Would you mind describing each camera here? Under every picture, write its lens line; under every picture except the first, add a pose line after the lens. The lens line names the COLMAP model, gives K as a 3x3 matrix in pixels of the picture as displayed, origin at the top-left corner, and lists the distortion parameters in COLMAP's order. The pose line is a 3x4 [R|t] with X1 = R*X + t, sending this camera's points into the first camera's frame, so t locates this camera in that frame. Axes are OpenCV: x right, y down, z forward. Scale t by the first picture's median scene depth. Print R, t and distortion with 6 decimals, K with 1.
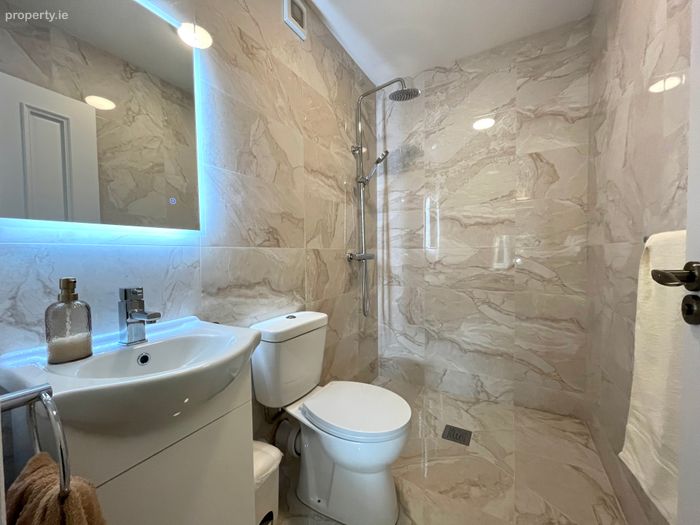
lens RADIAL K [[283.8, 0, 349.8], [0, 283.8, 264.6], [0, 0, 1]] dist [-0.002616, -0.000186]
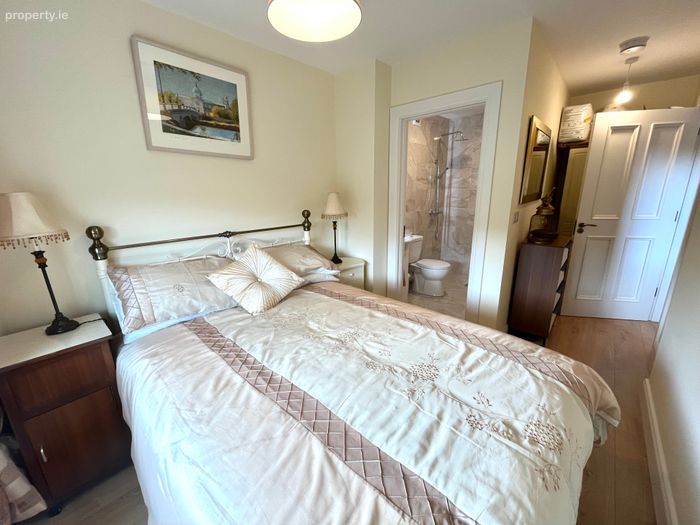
lens RADIAL K [[283.8, 0, 348.1], [0, 283.8, 261.4], [0, 0, 1]] dist [-0.002616, -0.000186]
pose [[0.975498, 0.049424, -0.214385, -0.122876], [-0.002720, 0.977075, 0.212879, -0.113303], [0.219991, -0.207080, 0.953269, -1.215416]]
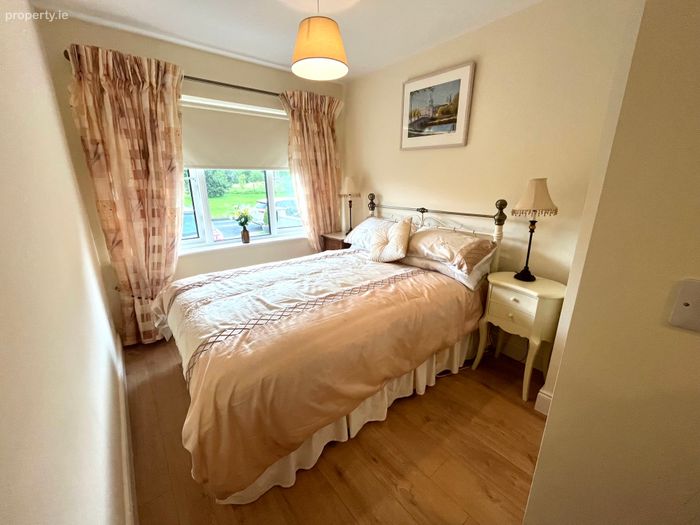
lens RADIAL K [[283.8, 0, 351.4], [0, 283.8, 262.5], [0, 0, 1]] dist [-0.002616, -0.000186]
pose [[-0.350270, 0.278664, -0.894236, 1.793660], [-0.021409, 0.952087, 0.305078, -0.220982], [0.936404, 0.126005, -0.327521, 1.597650]]
